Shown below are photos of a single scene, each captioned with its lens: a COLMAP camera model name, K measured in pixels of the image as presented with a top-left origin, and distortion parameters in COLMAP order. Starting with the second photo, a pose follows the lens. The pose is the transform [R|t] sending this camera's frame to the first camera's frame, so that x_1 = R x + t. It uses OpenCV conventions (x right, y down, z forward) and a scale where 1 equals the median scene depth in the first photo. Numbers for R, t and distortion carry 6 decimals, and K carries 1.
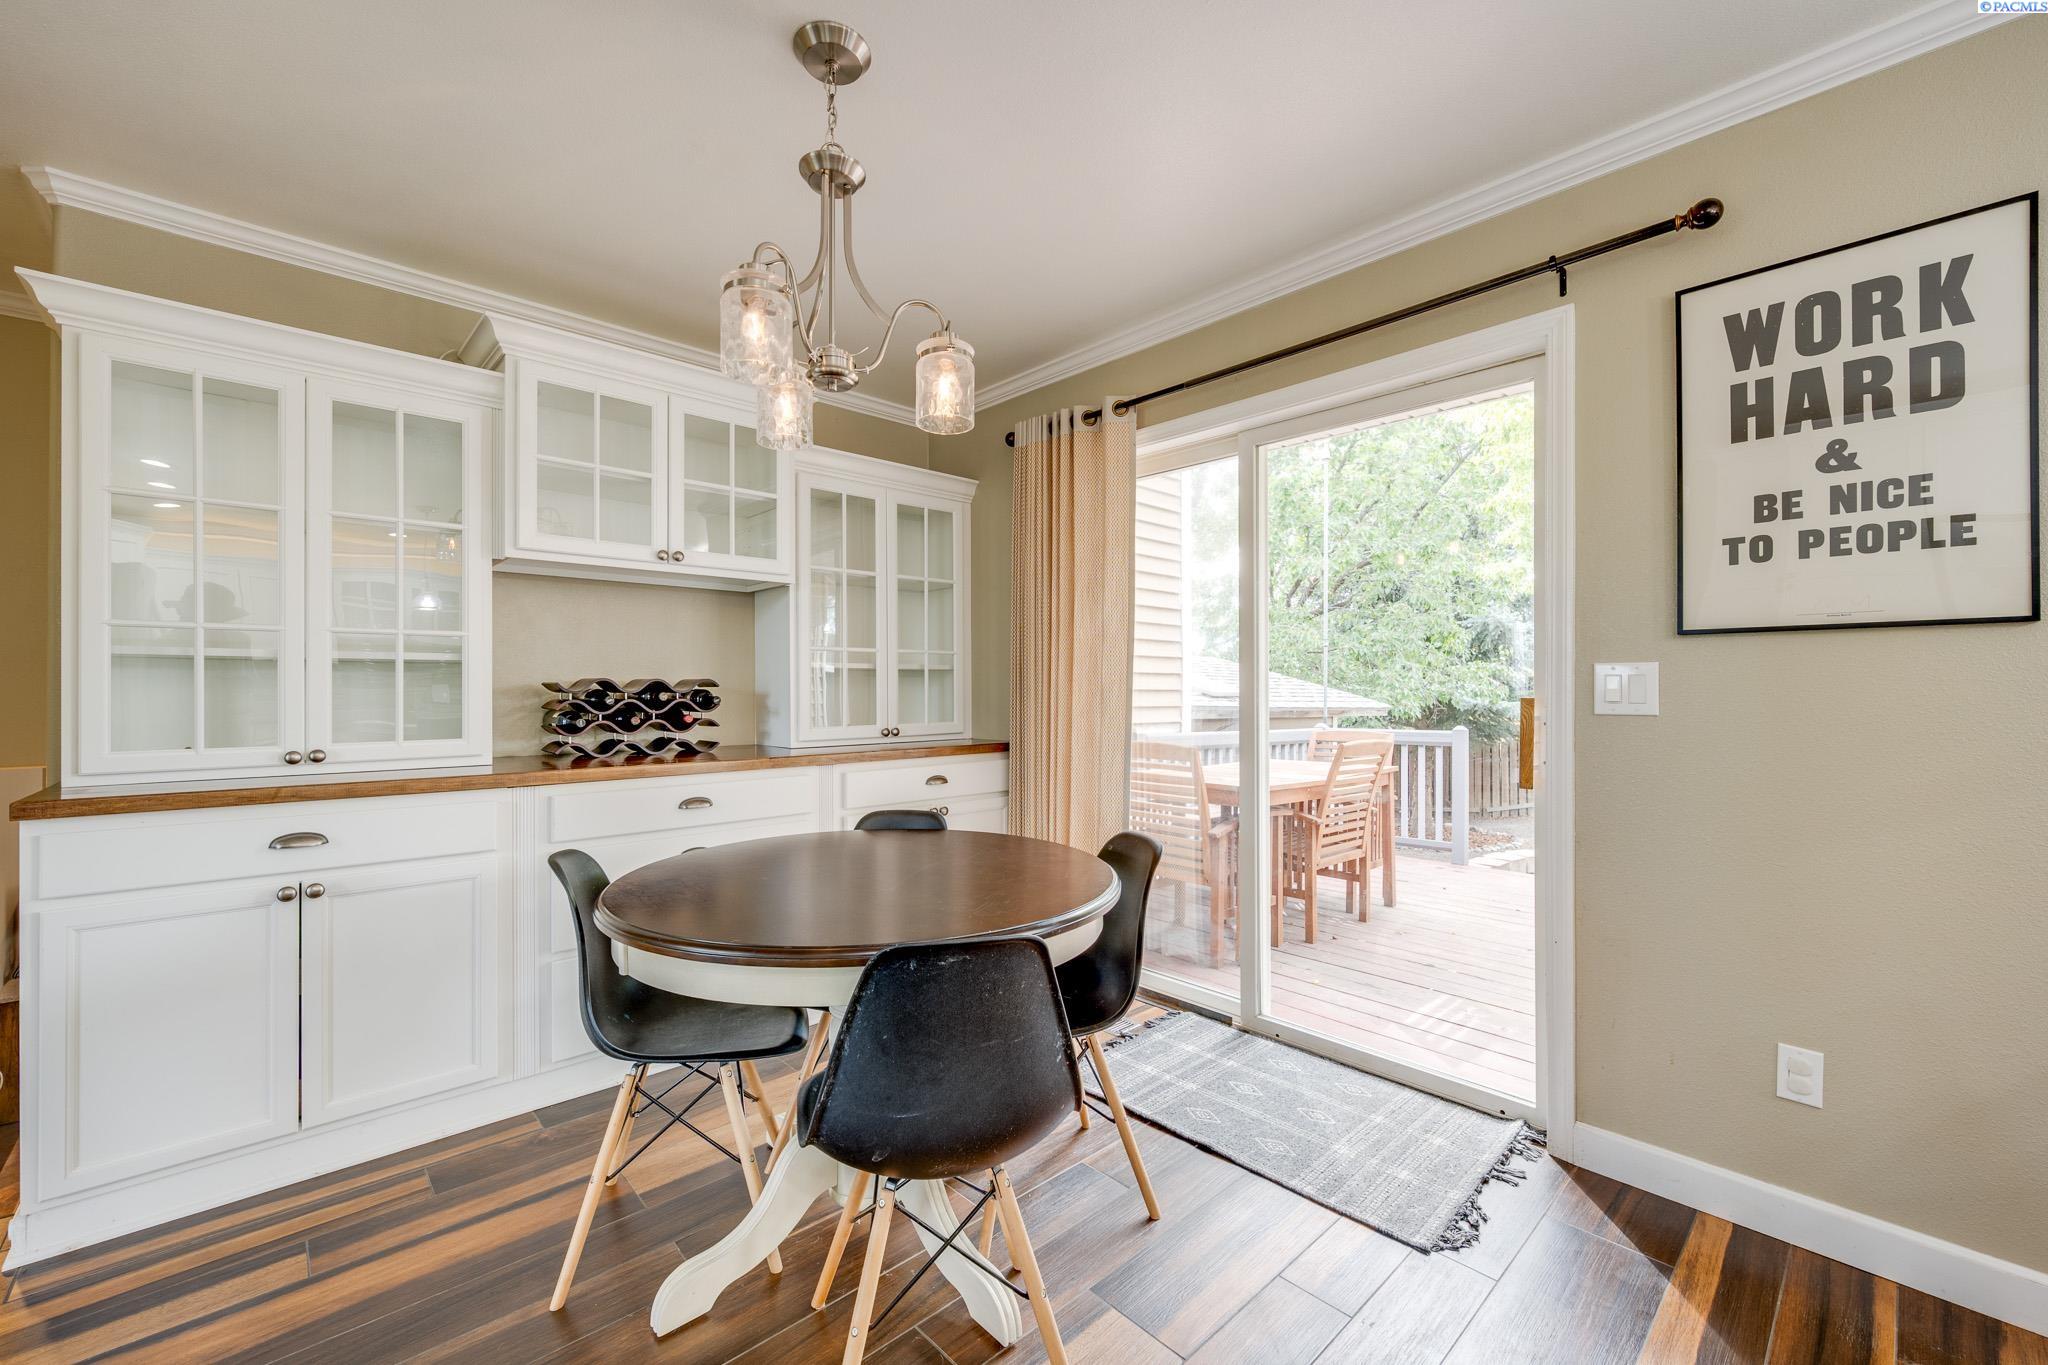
lens RADIAL K [[805.5, 0, 1024.0], [0, 805.5, 682.5], [0, 0, 1]] dist [-0.000998, -0.000062]
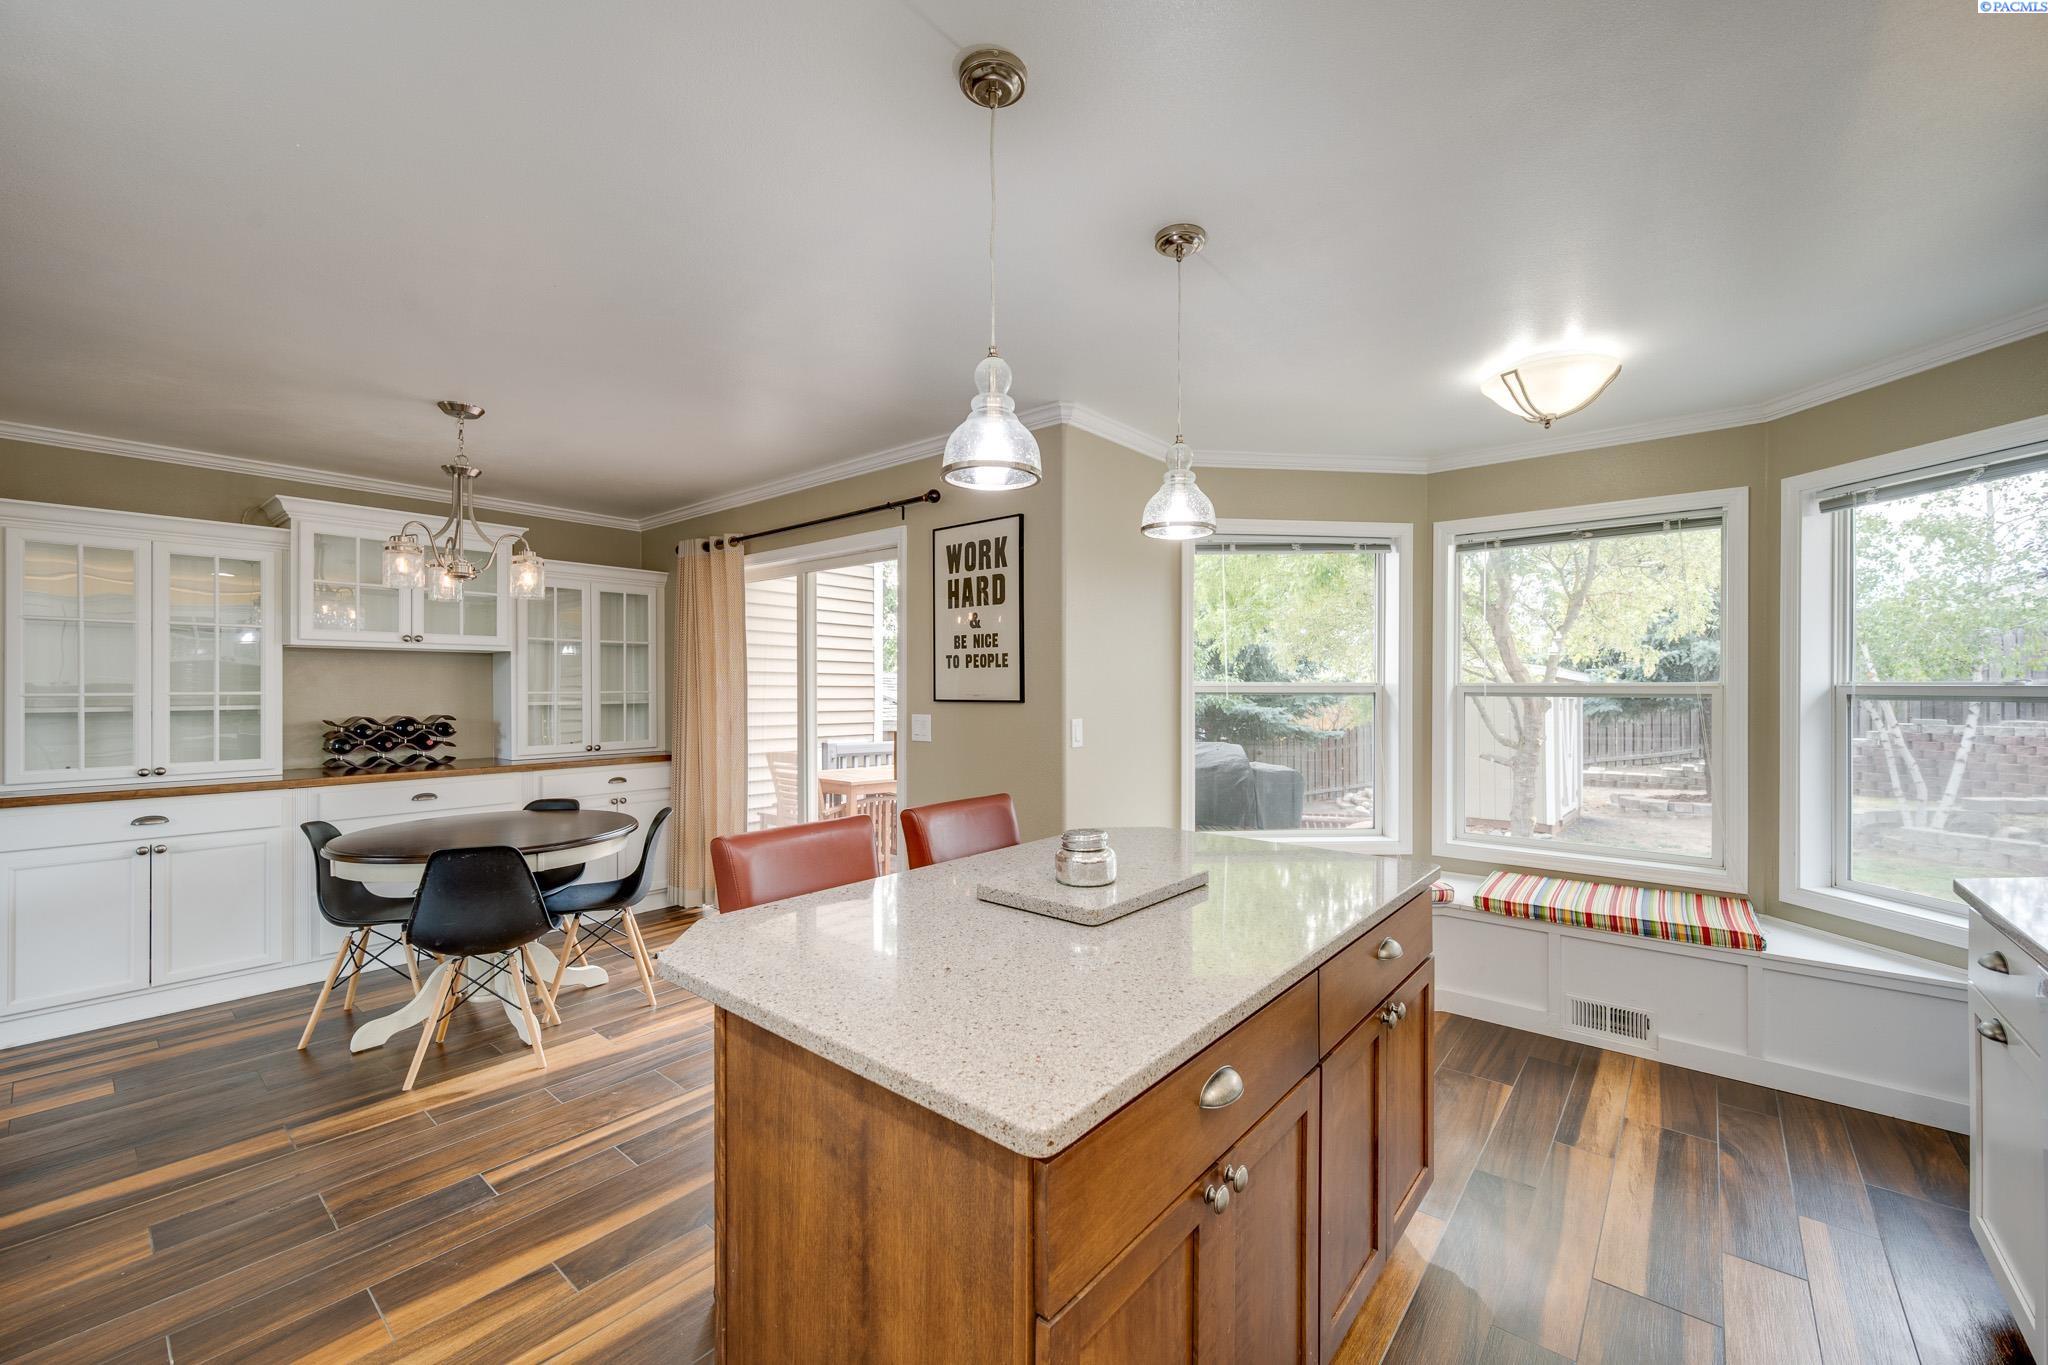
lens RADIAL K [[804.1, 0, 1031.4], [0, 804.1, 680.0], [0, 0, 1]] dist [0.002048, -0.000069]
pose [[0.992477, 0.000524, 0.122430, 0.691235], [-0.000425, 1.000000, -0.000837, -0.095037], [-0.122430, 0.000778, 0.992477, -0.856598]]
